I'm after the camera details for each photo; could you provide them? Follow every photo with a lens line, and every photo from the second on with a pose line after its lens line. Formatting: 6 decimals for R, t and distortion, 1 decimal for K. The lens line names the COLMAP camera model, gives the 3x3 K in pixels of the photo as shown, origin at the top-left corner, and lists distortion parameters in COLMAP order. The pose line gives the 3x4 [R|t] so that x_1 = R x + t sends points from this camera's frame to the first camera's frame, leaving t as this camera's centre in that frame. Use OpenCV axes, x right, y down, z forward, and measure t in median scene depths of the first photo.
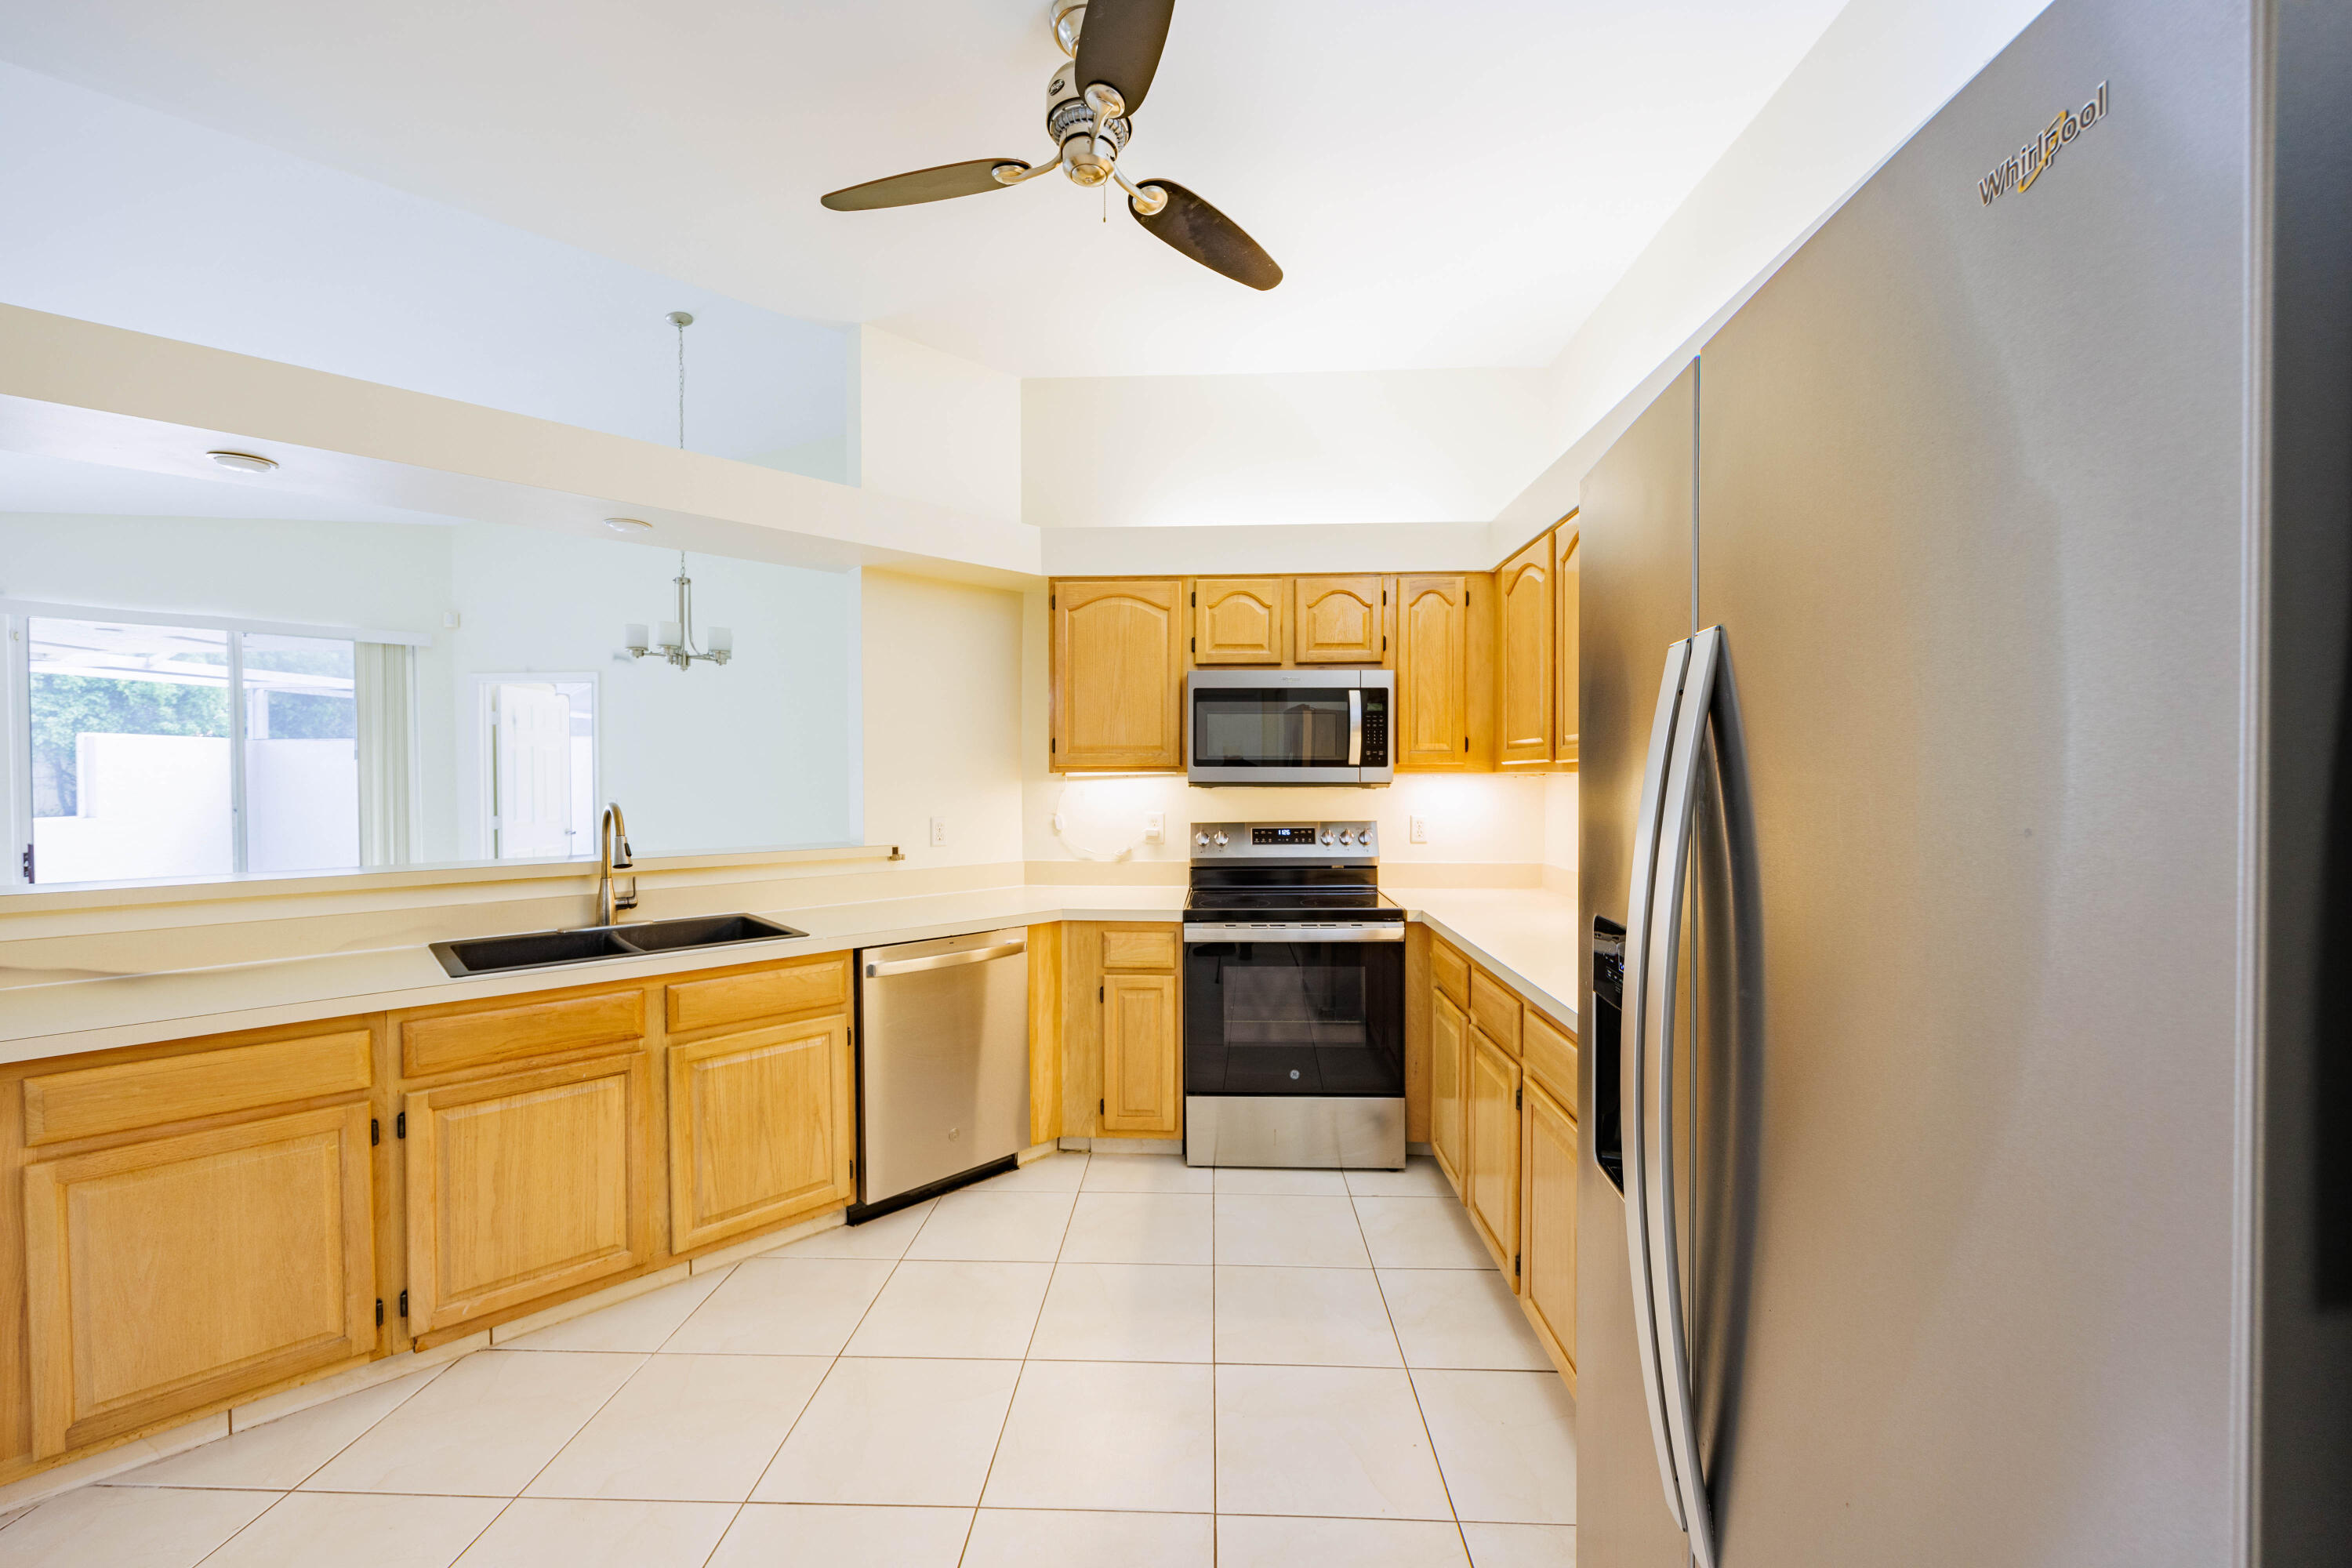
lens RADIAL K [[940.1, 0, 1164.2], [0, 940.1, 787.6], [0, 0, 1]] dist [-0.001159, -0.000729]
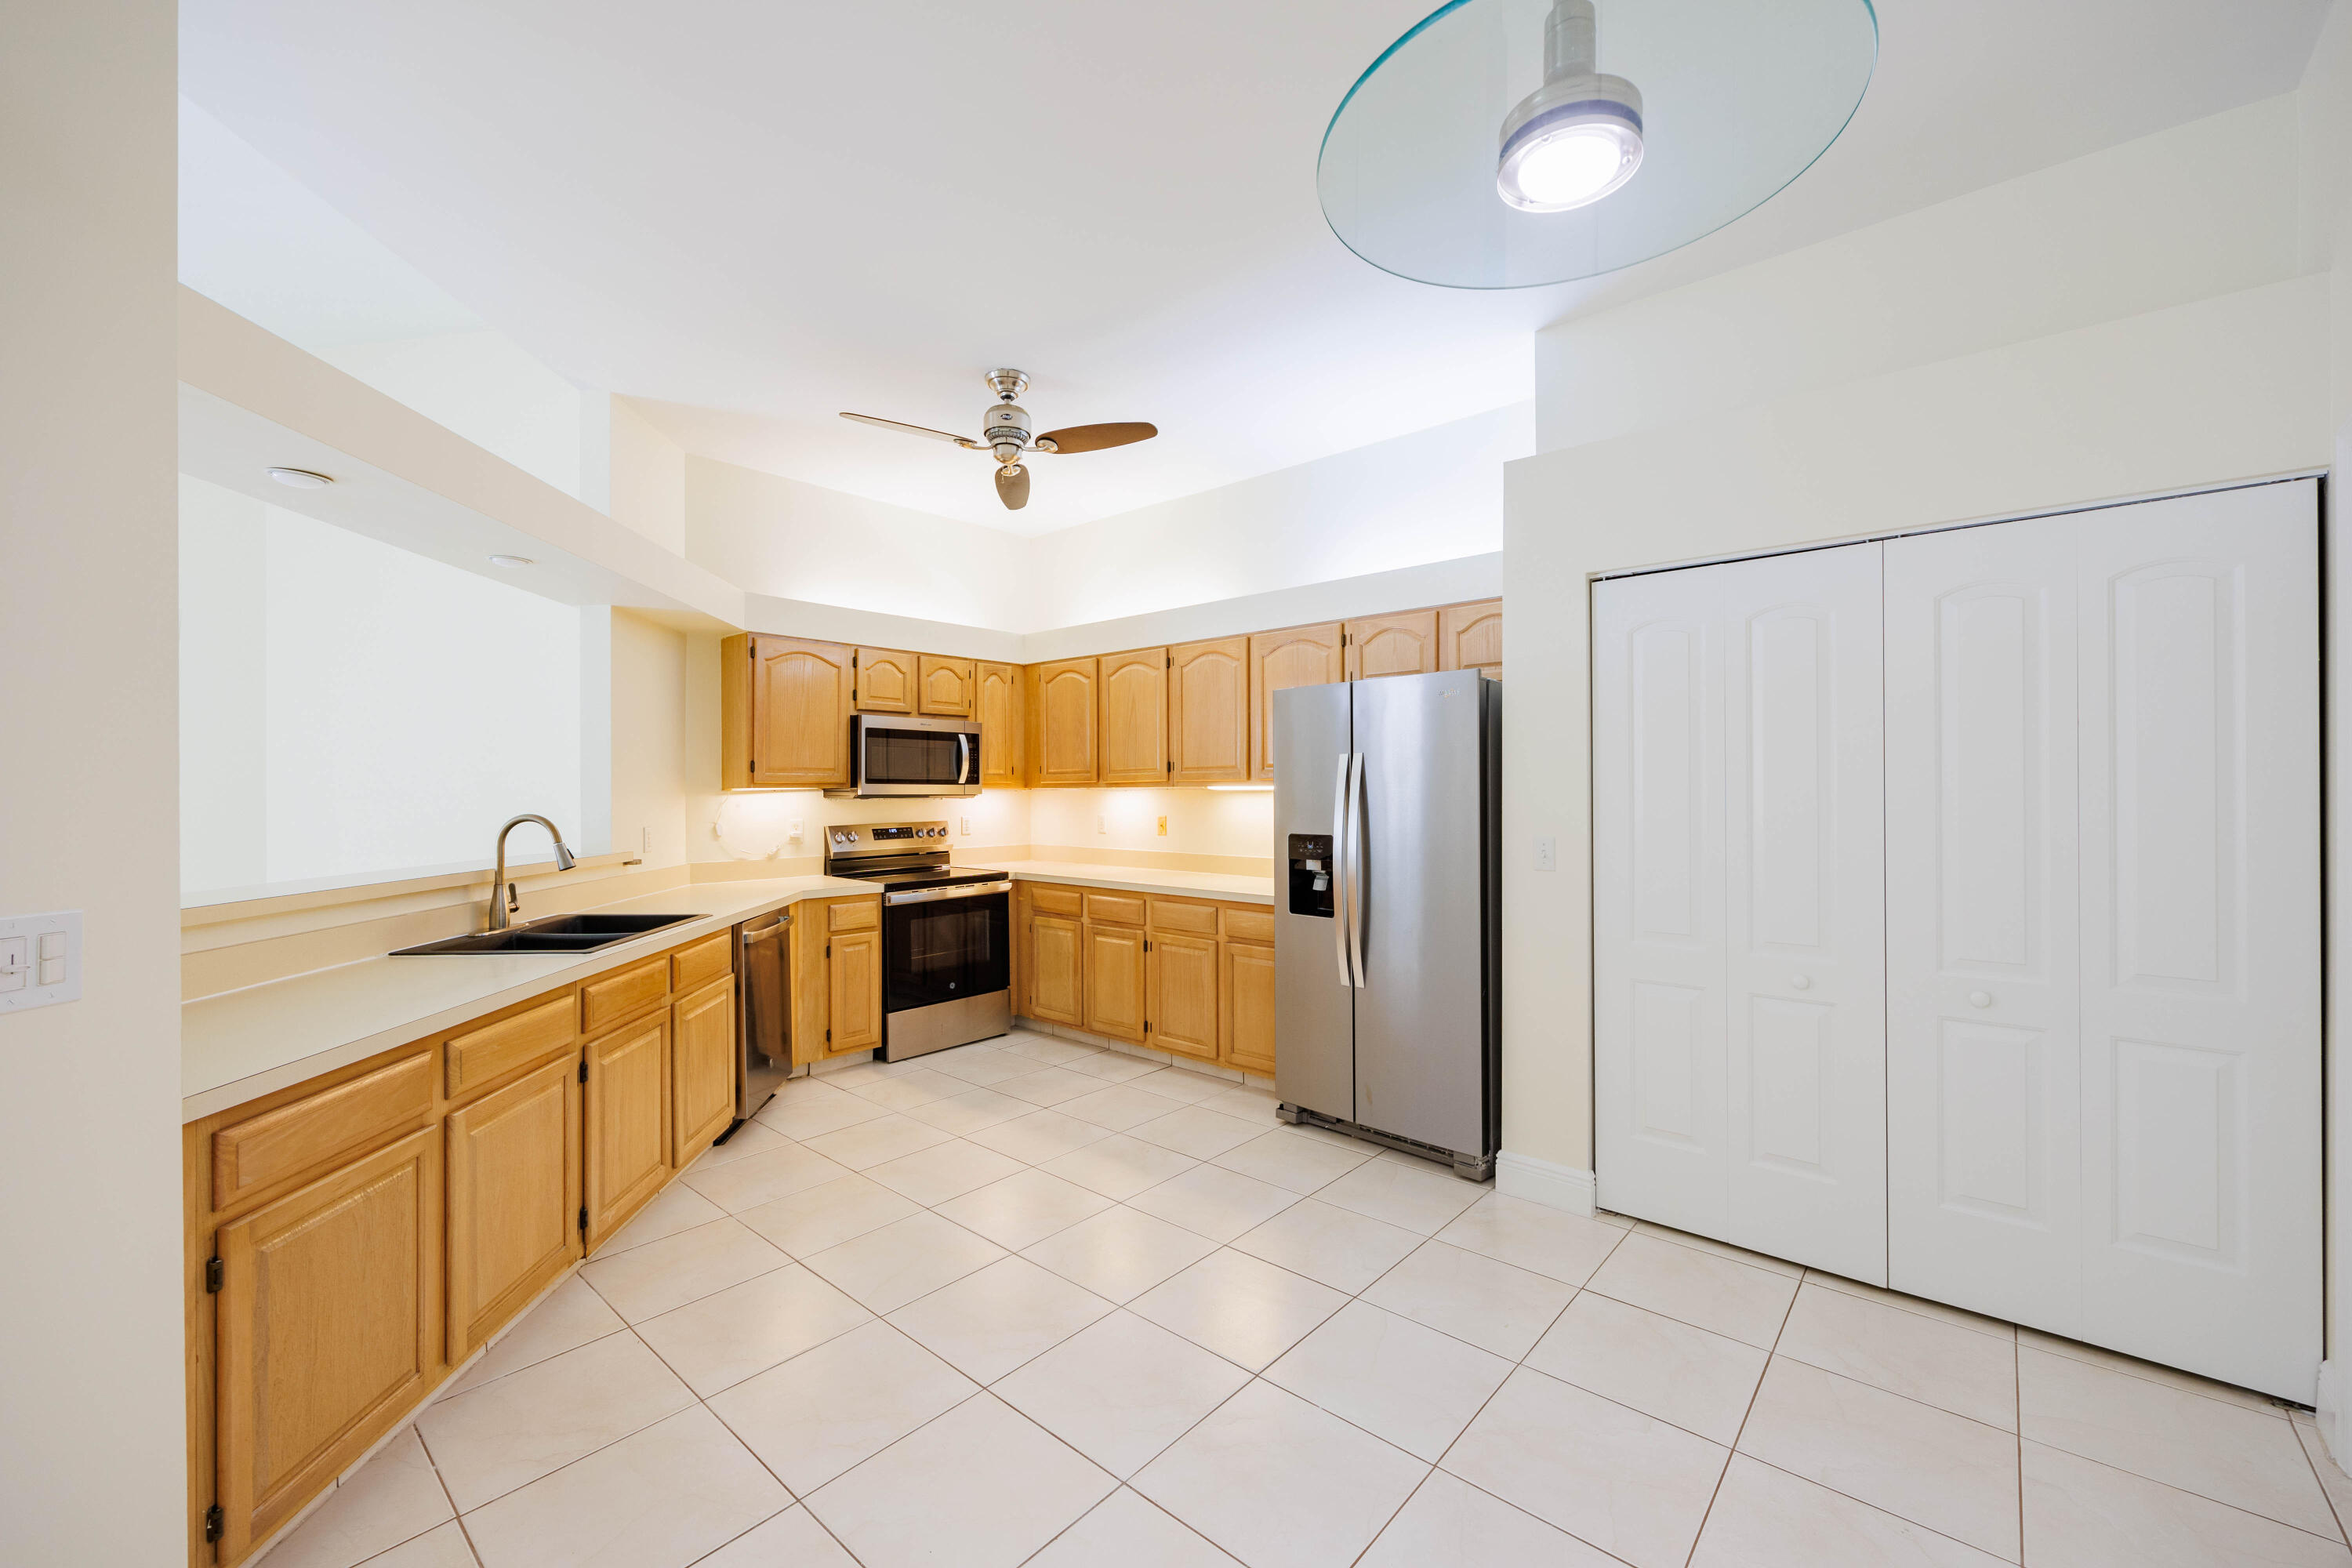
lens RADIAL K [[940.1, 0, 1174.6], [0, 940.1, 778.7], [0, 0, 1]] dist [-0.001159, -0.000729]
pose [[0.634295, 0.007513, 0.773055, -0.751304], [0.013861, 0.999682, -0.021088, 0.005935], [-0.772967, 0.024091, 0.633989, -0.235356]]
